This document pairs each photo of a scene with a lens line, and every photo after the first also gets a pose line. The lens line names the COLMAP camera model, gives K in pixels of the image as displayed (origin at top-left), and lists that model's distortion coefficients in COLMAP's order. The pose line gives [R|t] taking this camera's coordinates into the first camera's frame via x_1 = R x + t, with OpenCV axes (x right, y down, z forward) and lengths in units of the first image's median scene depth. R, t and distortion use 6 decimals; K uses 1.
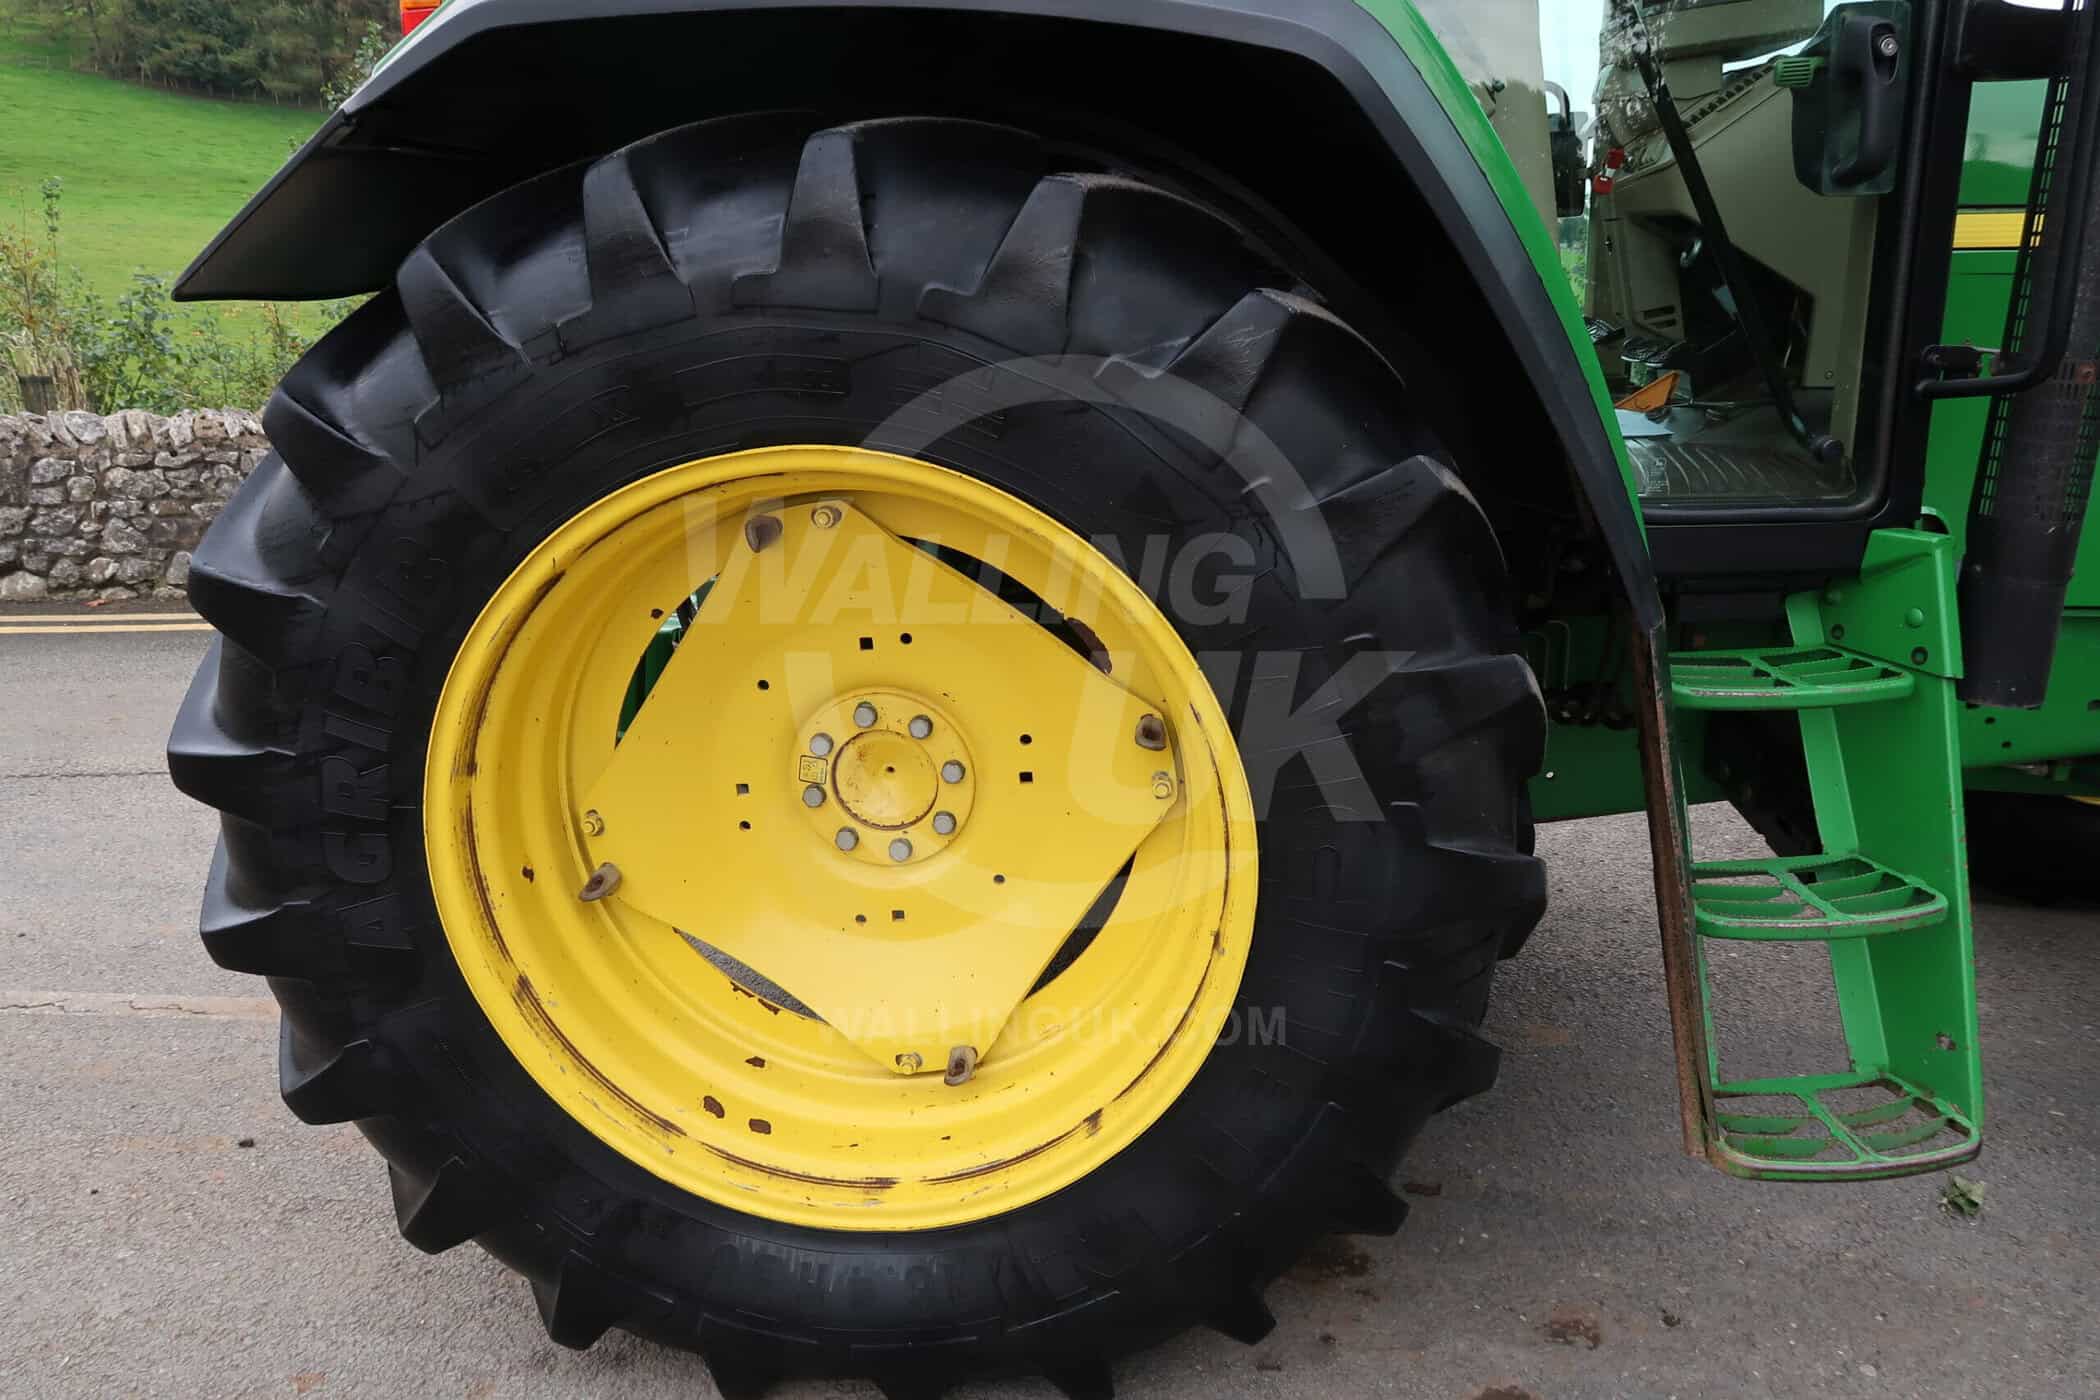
lens RADIAL K [[1445.5, 0, 1045.2], [0, 1445.5, 693.3], [0, 0, 1]] dist [-0.027661, 0.009594]
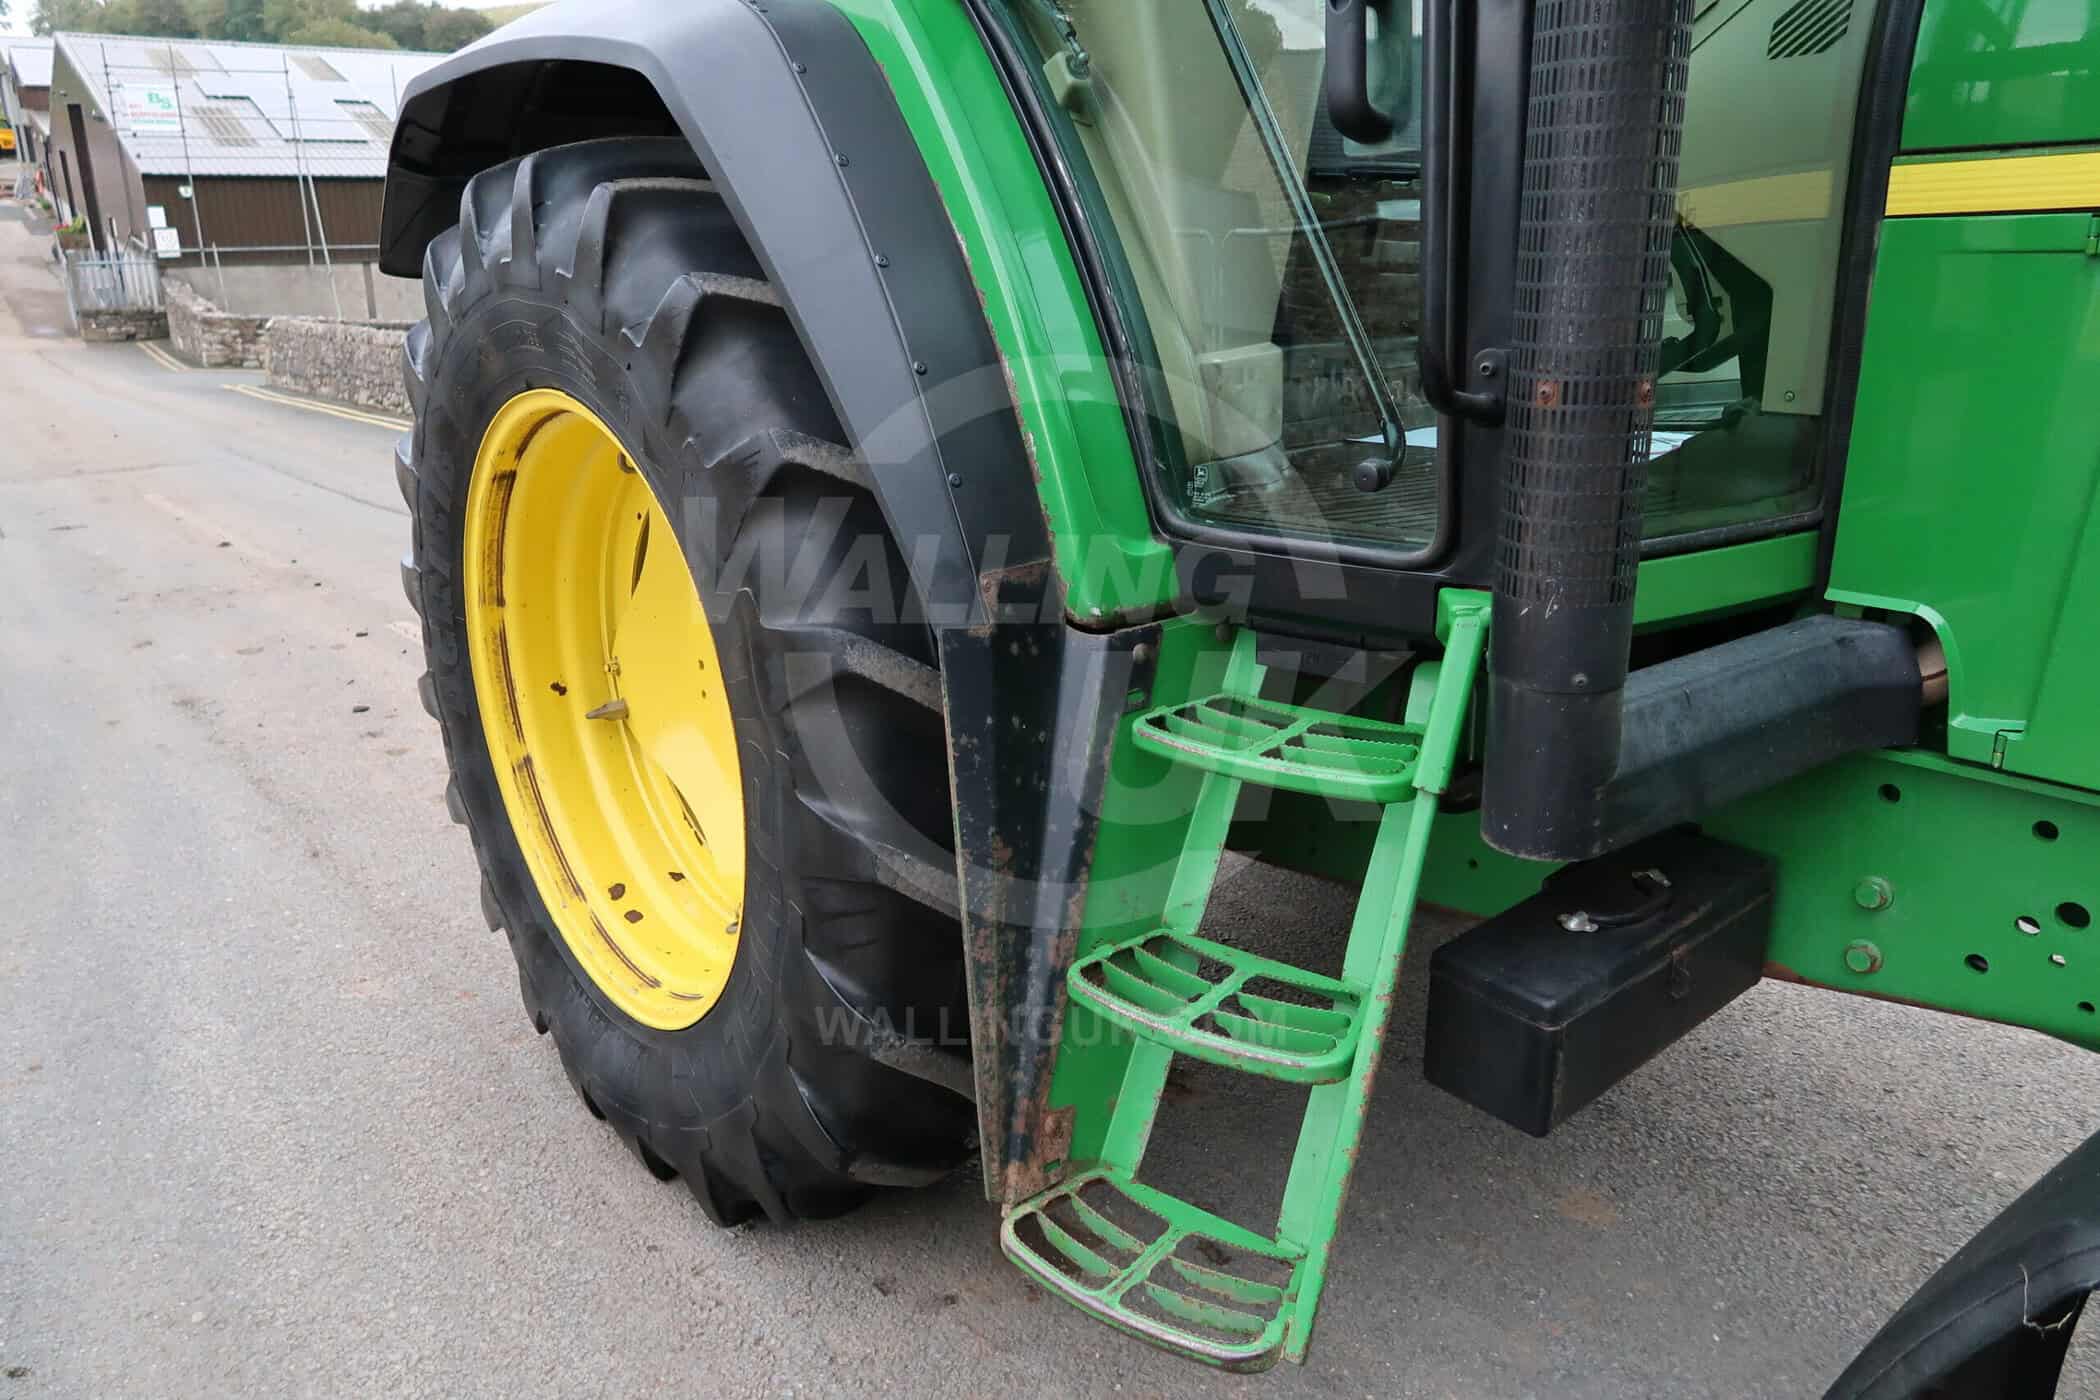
lens RADIAL K [[1445.5, 0, 1045.2], [0, 1445.5, 693.3], [0, 0, 1]] dist [-0.027661, 0.009594]
pose [[0.717449, 0.198214, -0.667816, 0.936258], [-0.191473, 0.977851, 0.084531, -0.081526], [0.669780, 0.067222, 0.739511, 0.282154]]
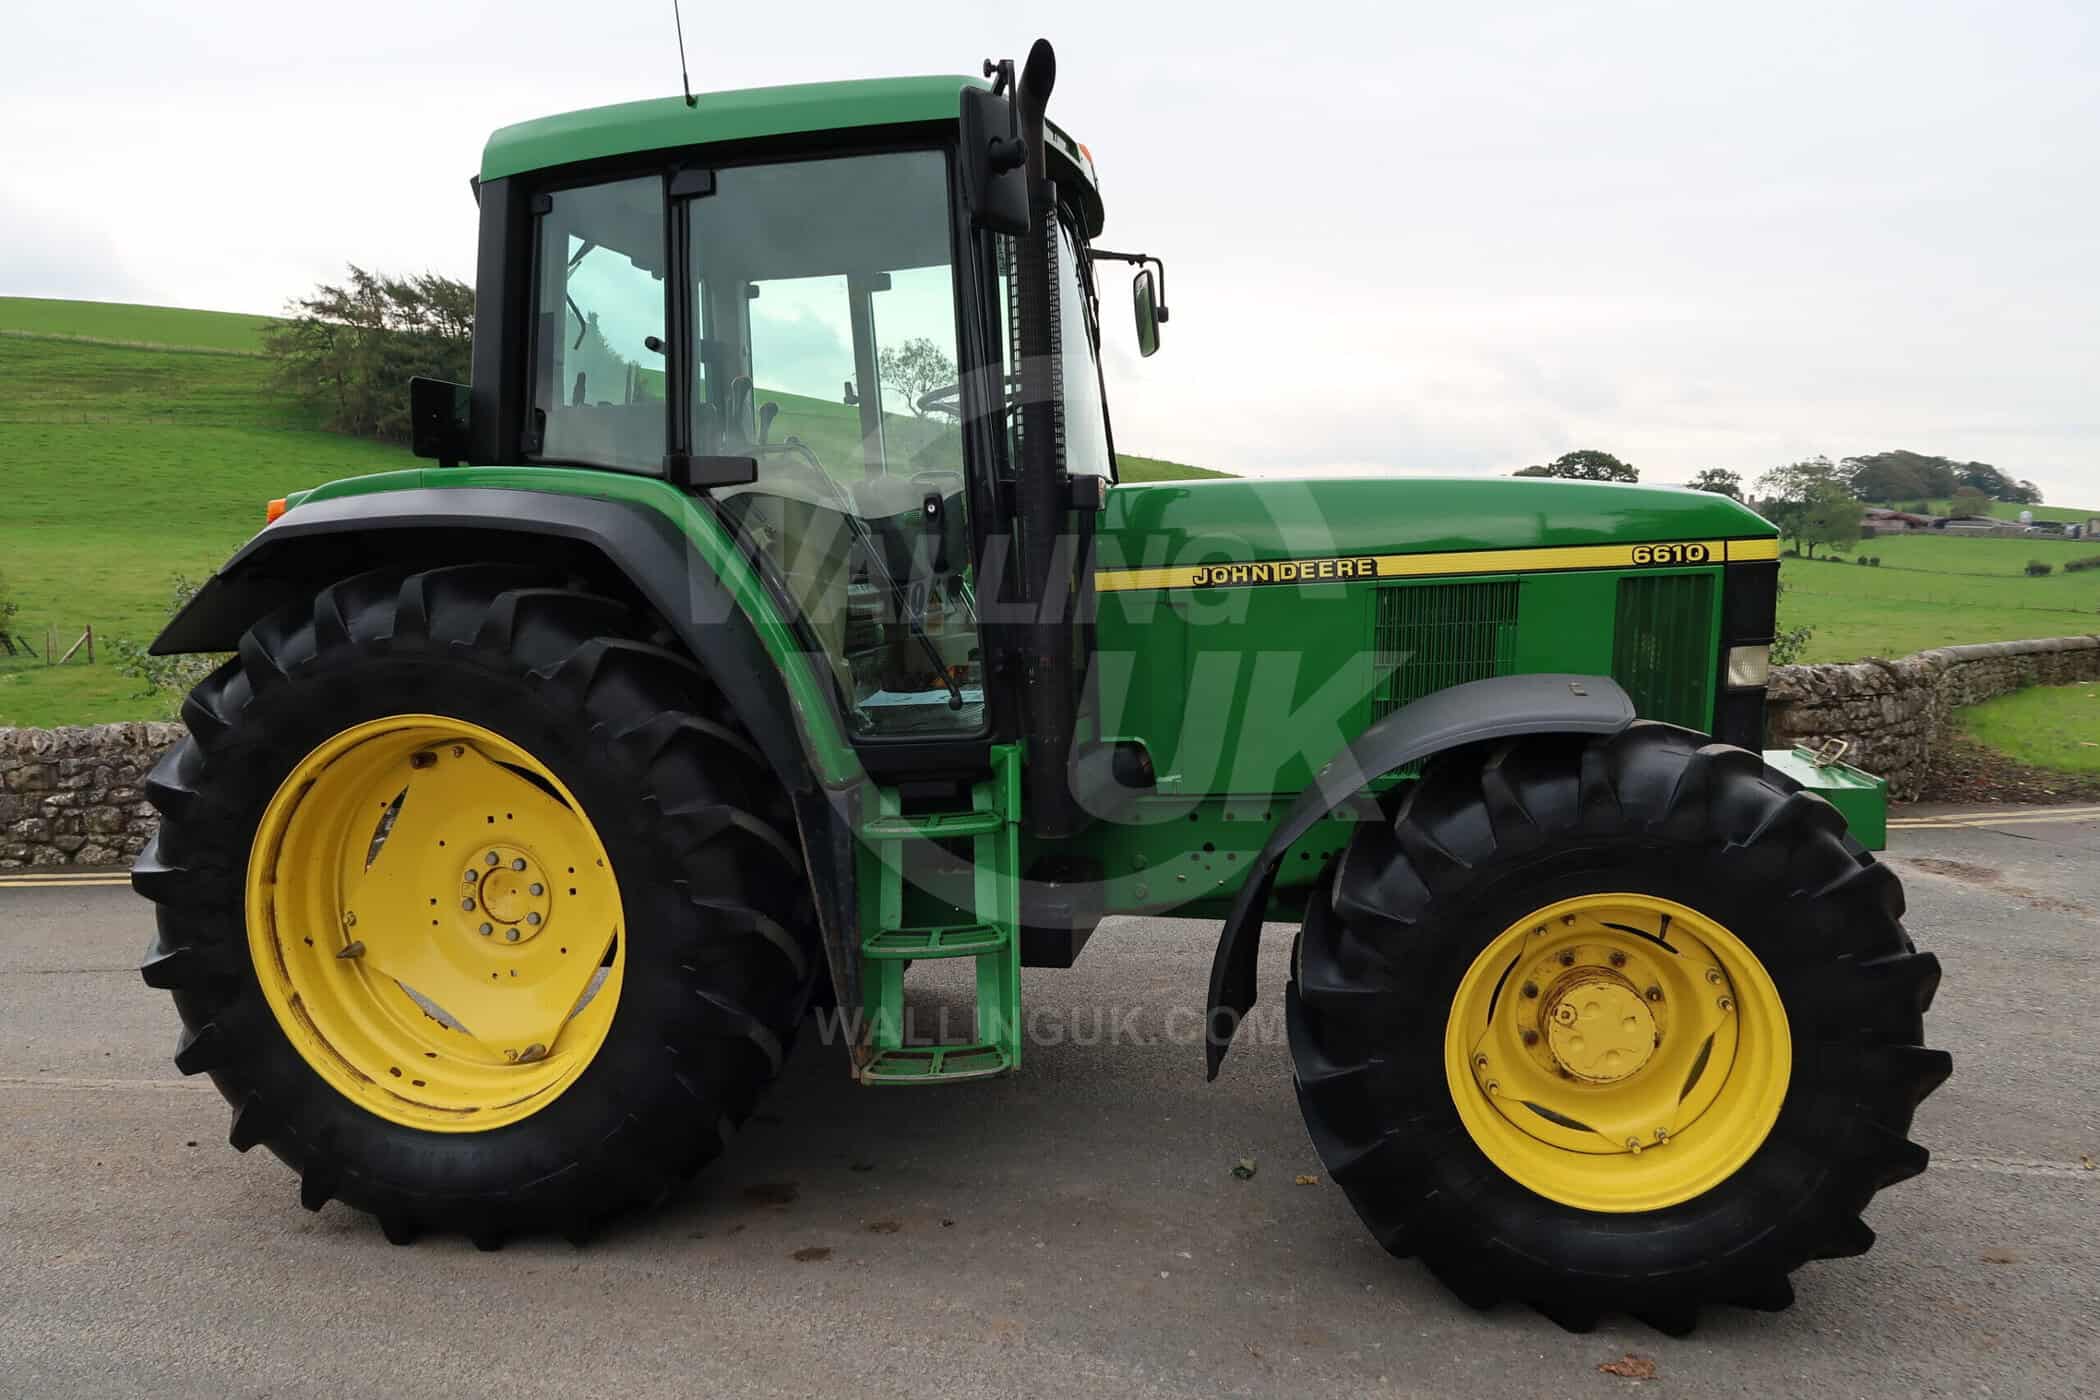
lens RADIAL K [[1445.5, 0, 1045.2], [0, 1445.5, 693.3], [0, 0, 1]] dist [-0.027661, 0.009594]
pose [[0.993726, -0.028271, -0.108212, 0.836767], [0.006026, 0.979654, -0.200603, 0.193192], [0.111682, 0.198692, 0.973678, -0.817707]]
